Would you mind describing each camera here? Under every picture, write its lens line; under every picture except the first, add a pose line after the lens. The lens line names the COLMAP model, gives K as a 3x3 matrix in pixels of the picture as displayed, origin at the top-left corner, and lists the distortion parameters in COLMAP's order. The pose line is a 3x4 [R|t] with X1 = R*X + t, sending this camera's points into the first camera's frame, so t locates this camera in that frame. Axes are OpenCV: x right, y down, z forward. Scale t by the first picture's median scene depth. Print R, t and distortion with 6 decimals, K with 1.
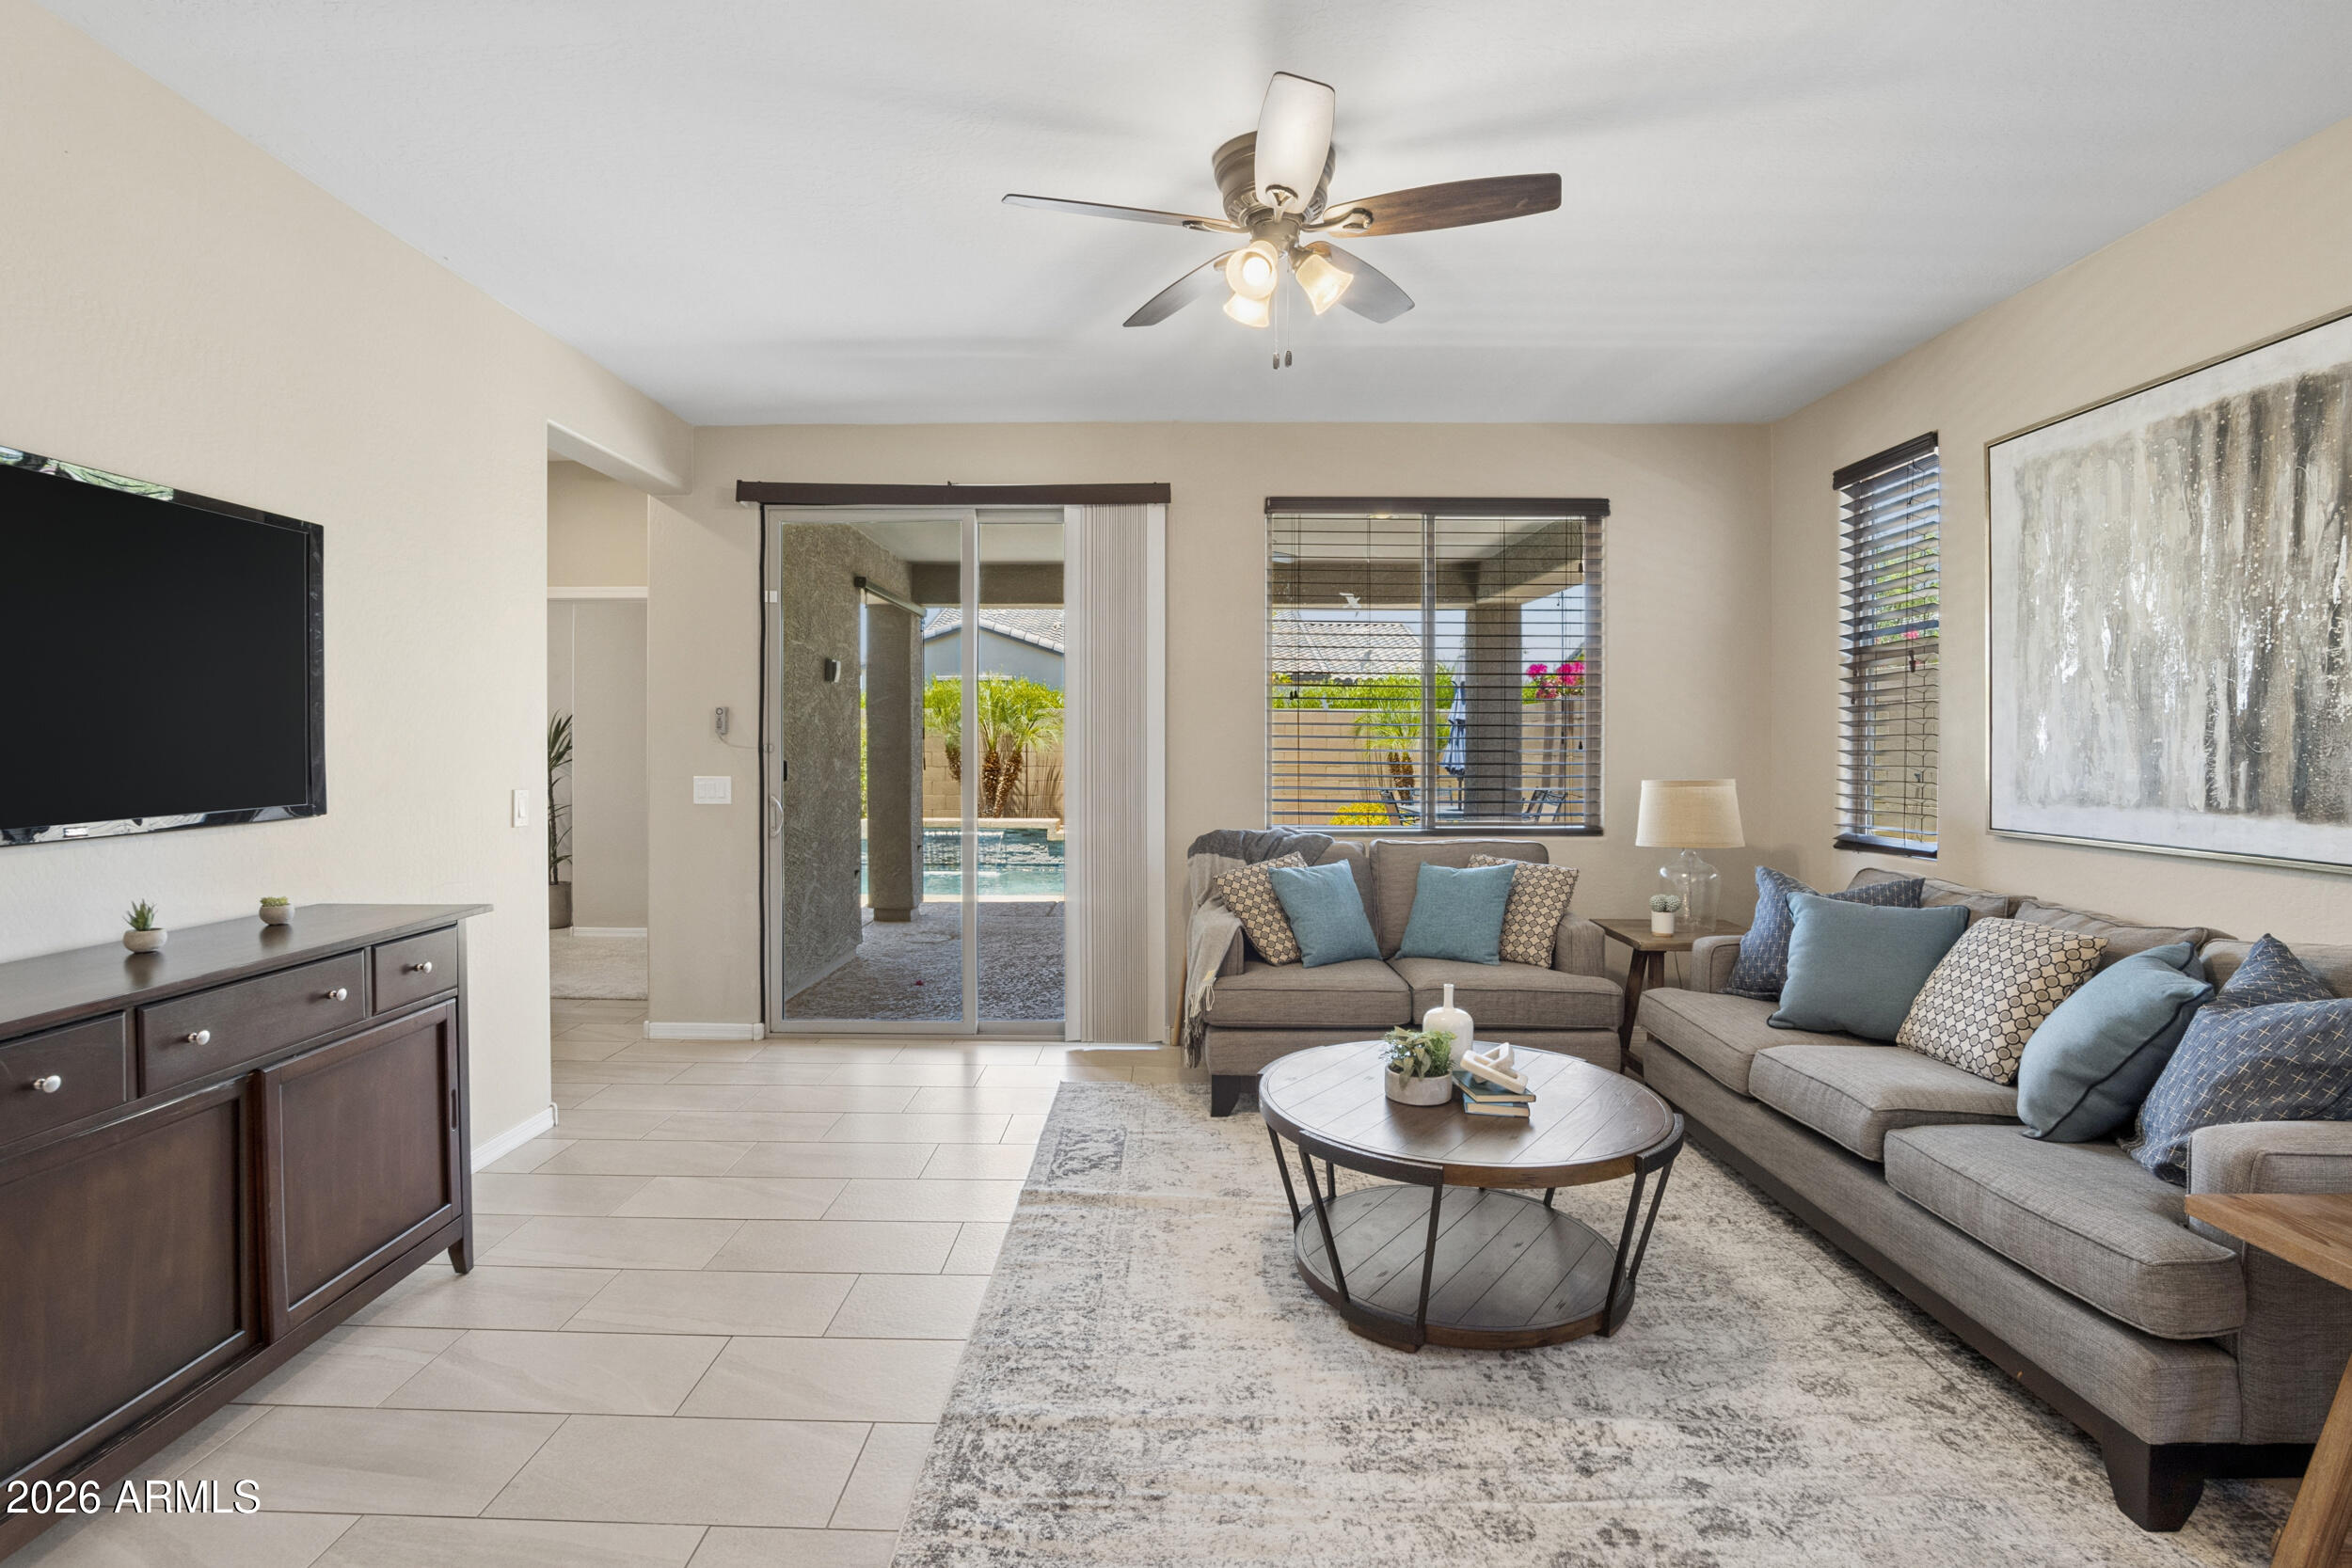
lens RADIAL K [[1108.9, 0, 1170.3], [0, 1108.9, 750.8], [0, 0, 1]] dist [-0.040871, 0.008926]
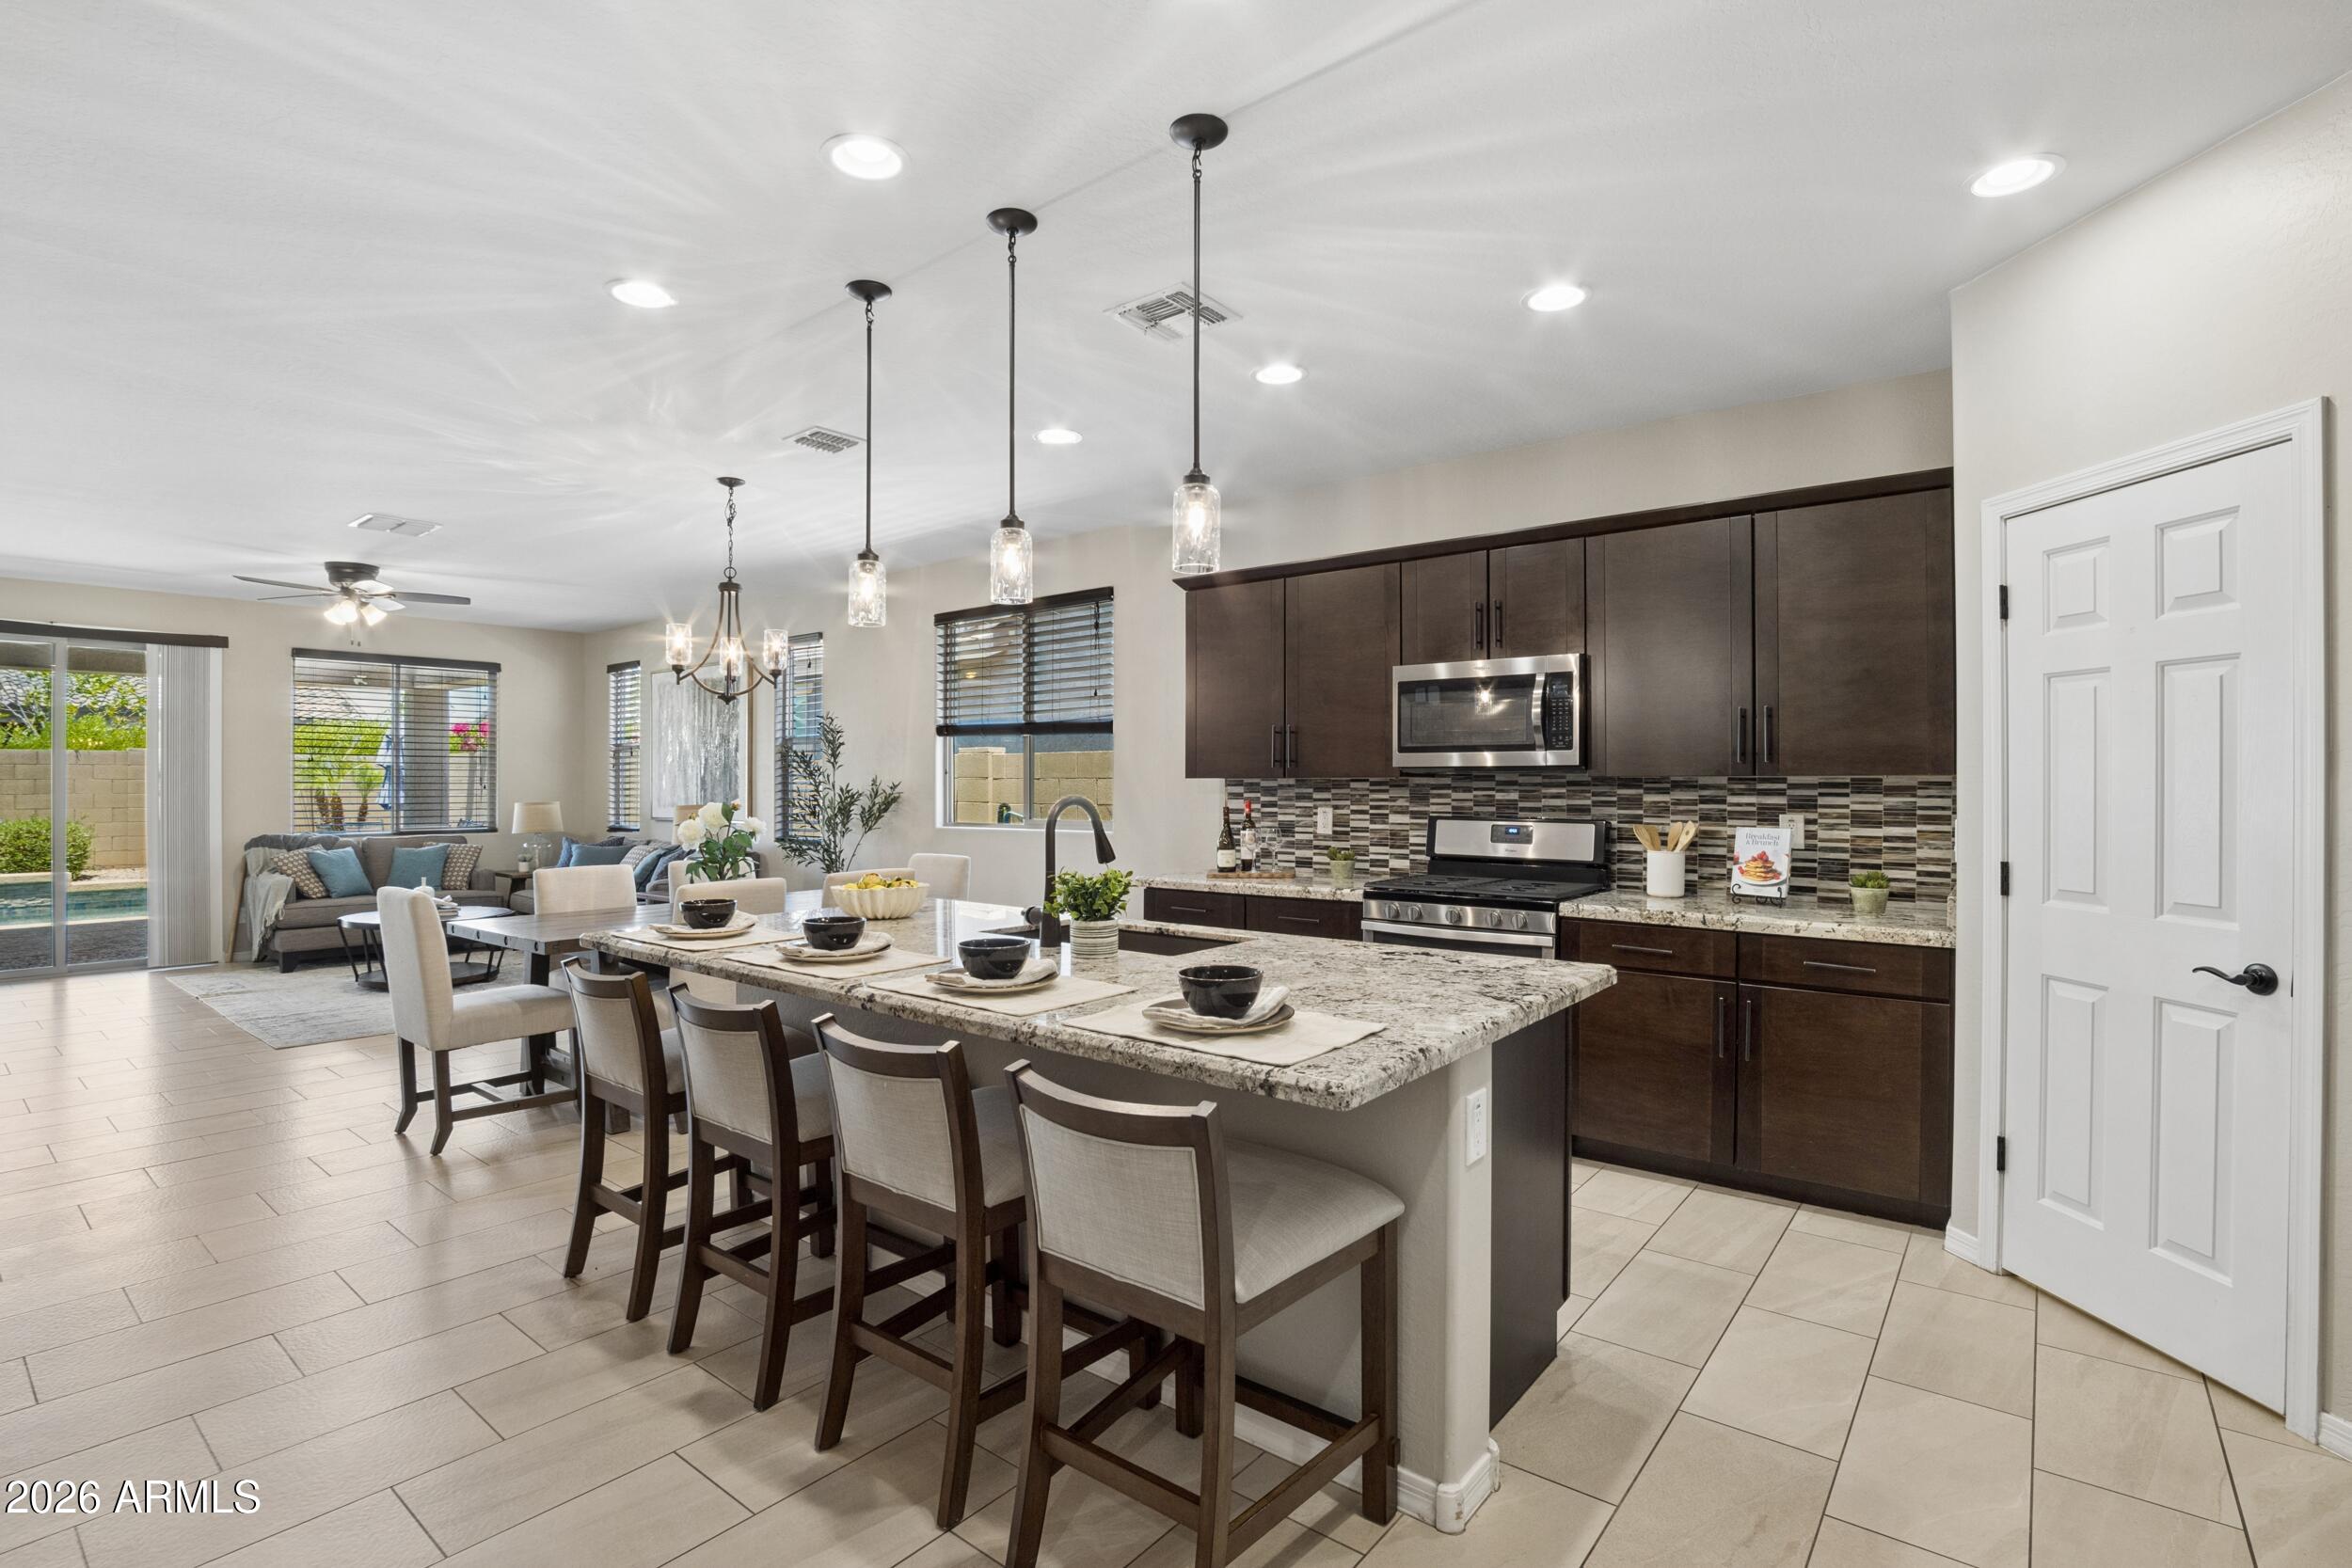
lens RADIAL K [[1108.9, 0, 1168.4], [0, 1108.9, 778.2], [0, 0, 1]] dist [-0.040871, 0.008926]
pose [[0.624637, 0.001847, 0.780913, -0.585952], [0.007117, 0.999942, -0.008058, 0.006656], [-0.780883, 0.010591, 0.624588, -1.764217]]
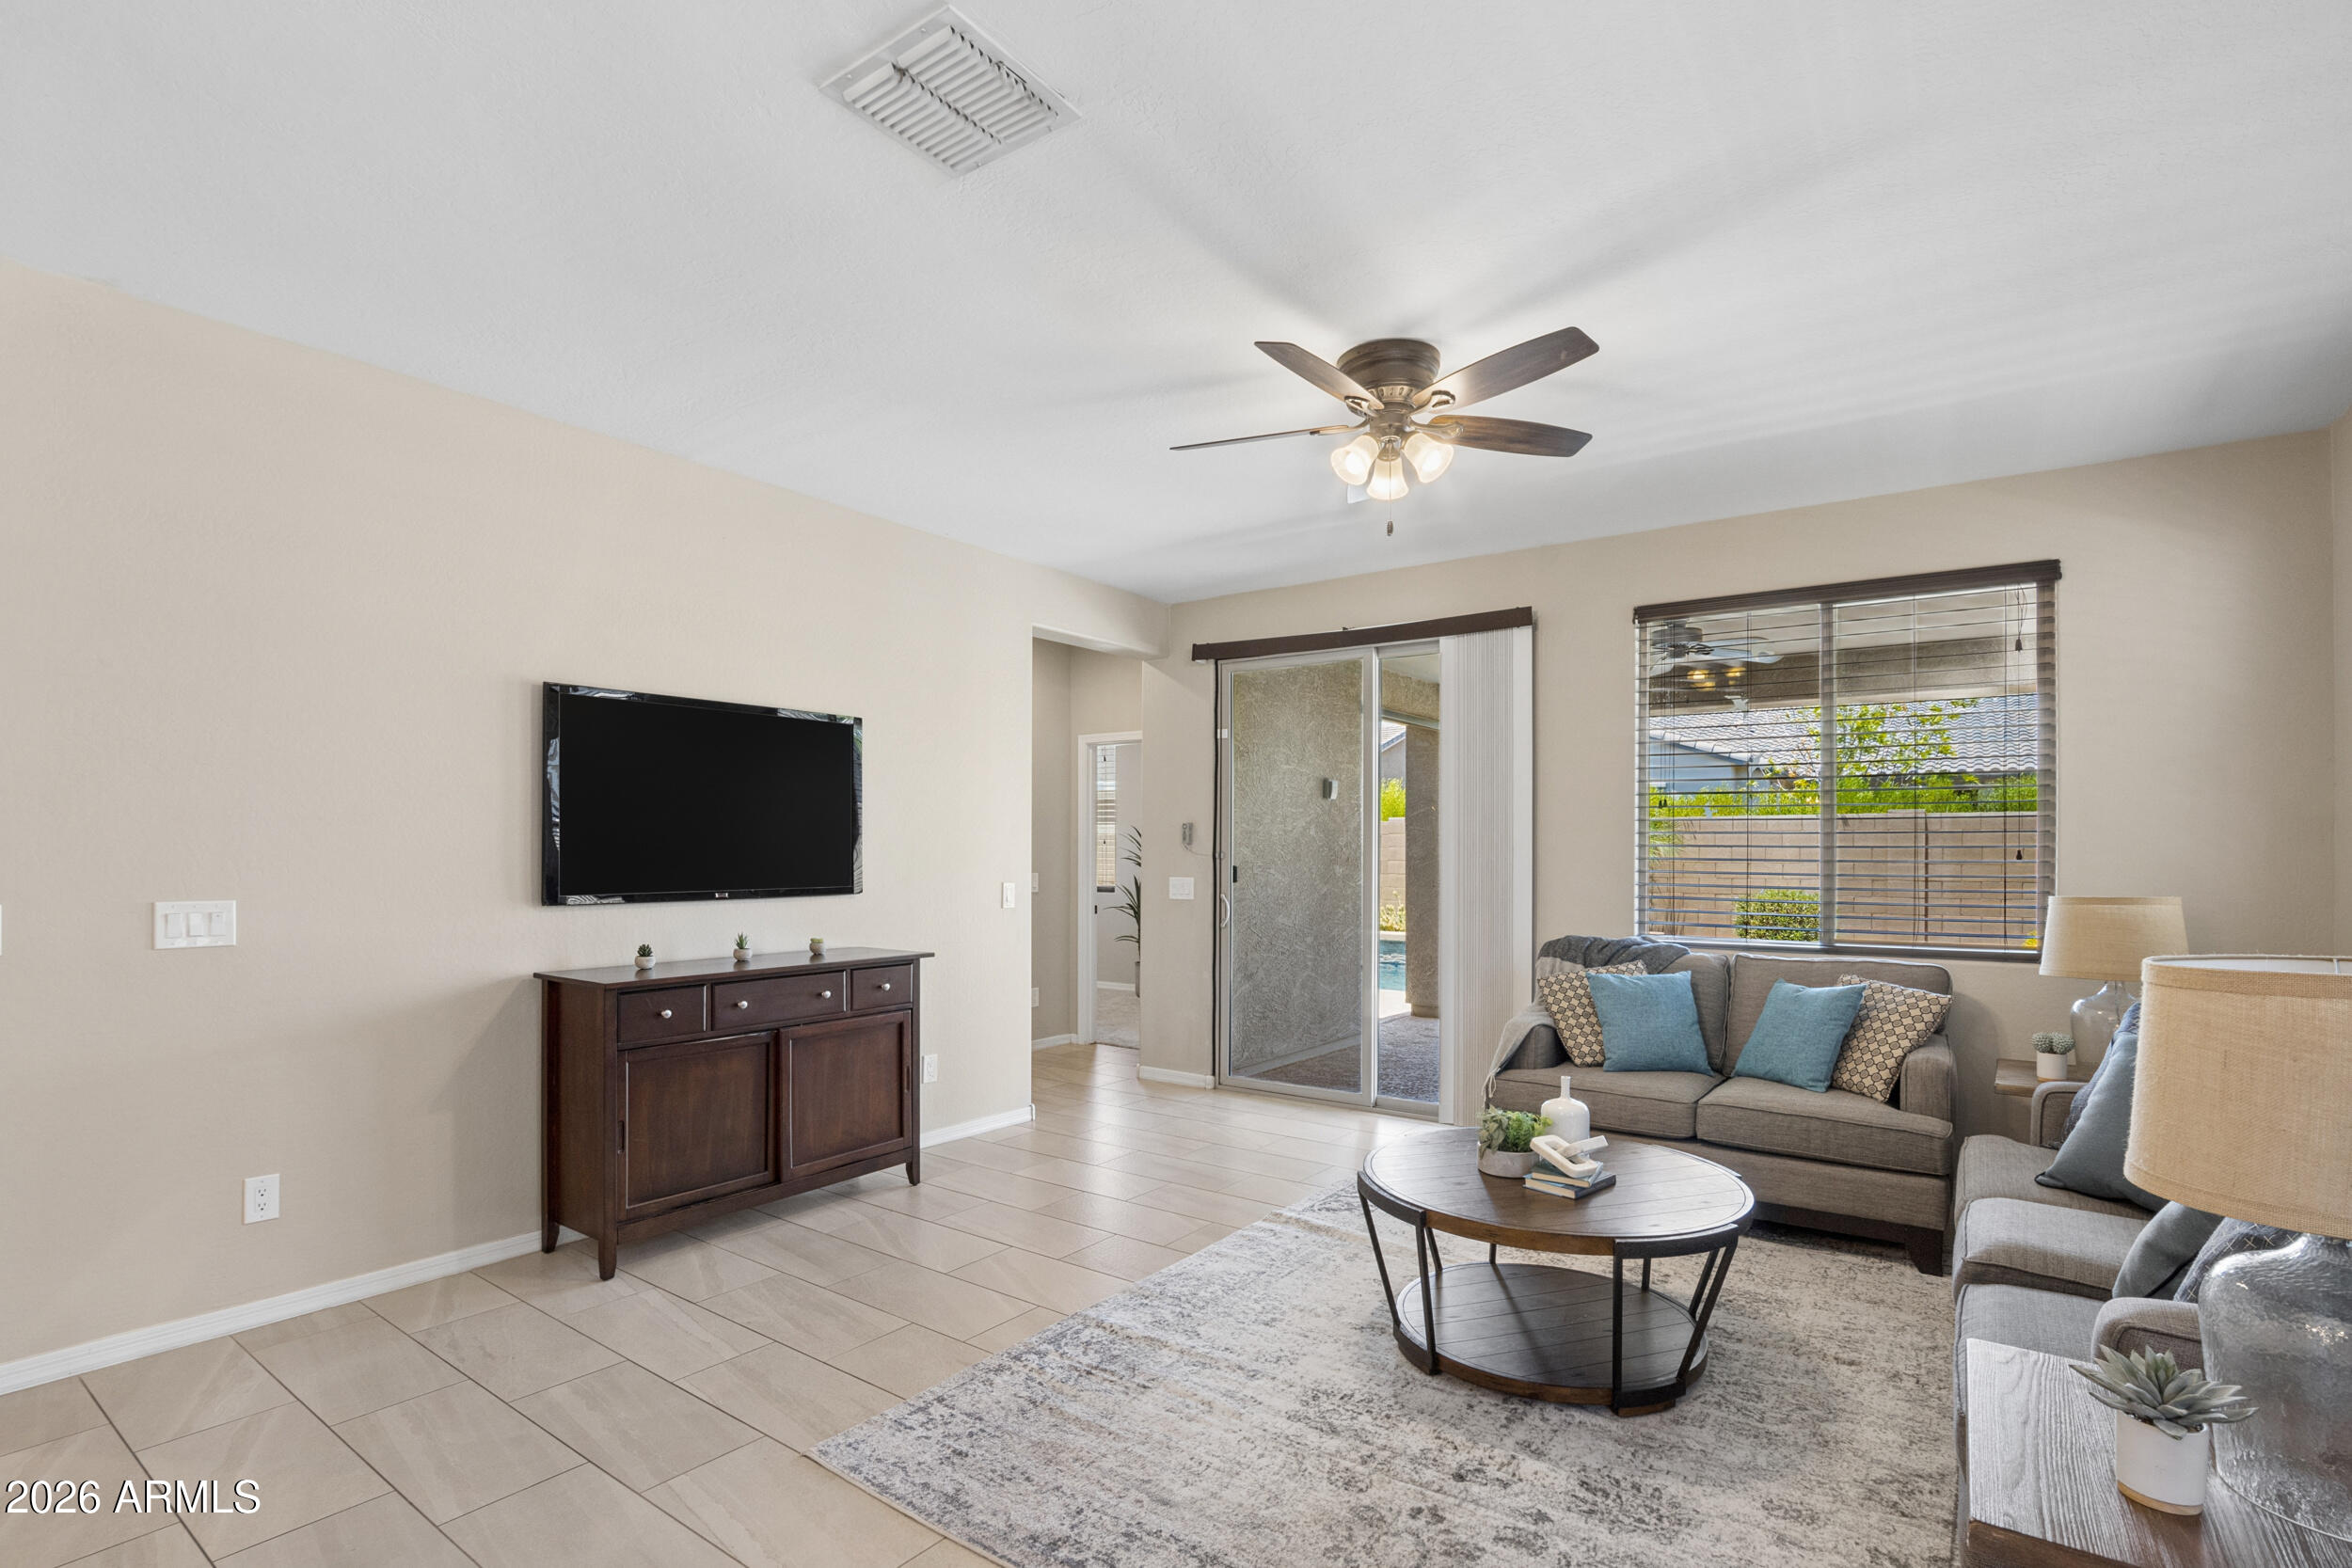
lens RADIAL K [[1114.7, 0, 1173.0], [0, 1114.7, 849.8], [0, 0, 1]] dist [-0.038776, 0.004589]
pose [[0.812834, 0.000370, -0.582495, 0.494595], [-0.006441, 0.999944, -0.008353, 0.003217], [0.582460, 0.010542, 0.812791, -0.083872]]
